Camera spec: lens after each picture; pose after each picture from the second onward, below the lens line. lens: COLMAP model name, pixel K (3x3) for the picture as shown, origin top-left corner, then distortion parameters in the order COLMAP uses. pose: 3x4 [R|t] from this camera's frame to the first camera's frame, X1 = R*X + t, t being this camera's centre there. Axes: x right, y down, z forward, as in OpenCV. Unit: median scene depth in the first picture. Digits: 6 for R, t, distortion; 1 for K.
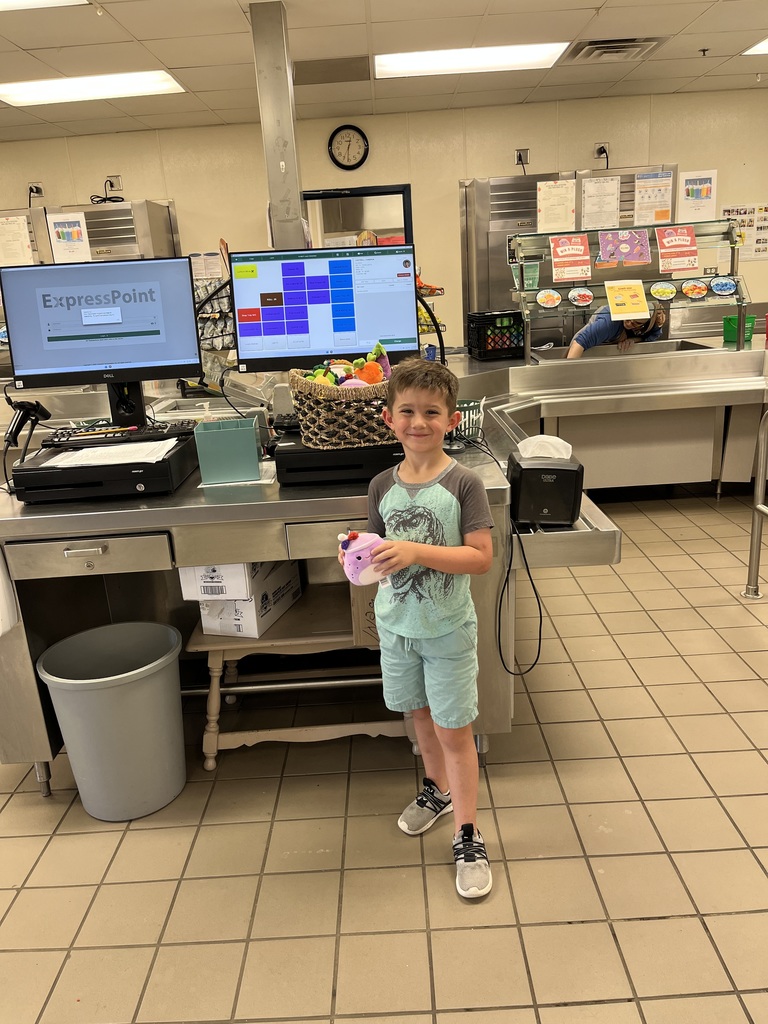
lens RADIAL K [[777.9, 0, 385.7], [0, 777.9, 518.5], [0, 0, 1]] dist [0.048414, -0.073232]
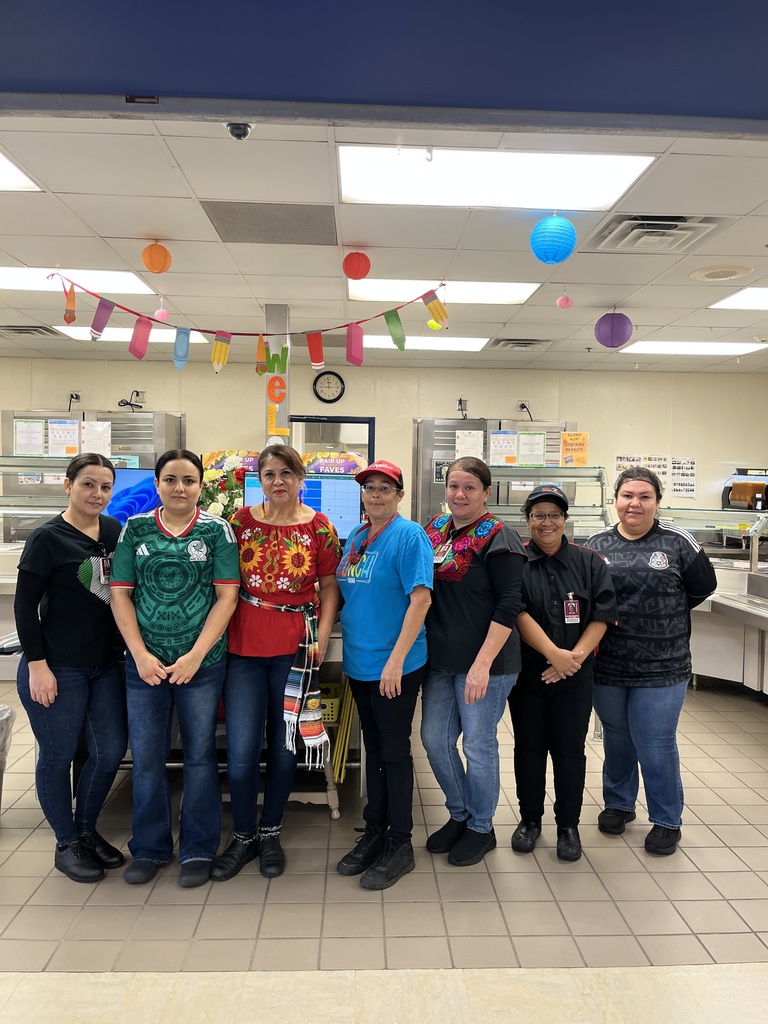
lens RADIAL K [[777.9, 0, 392.9], [0, 777.9, 520.2], [0, 0, 1]] dist [0.048414, -0.073232]
pose [[0.996022, 0.077868, 0.043323, 0.026768], [-0.064770, 0.966549, -0.248170, 0.069938], [-0.061198, 0.244377, 0.967747, -0.275733]]
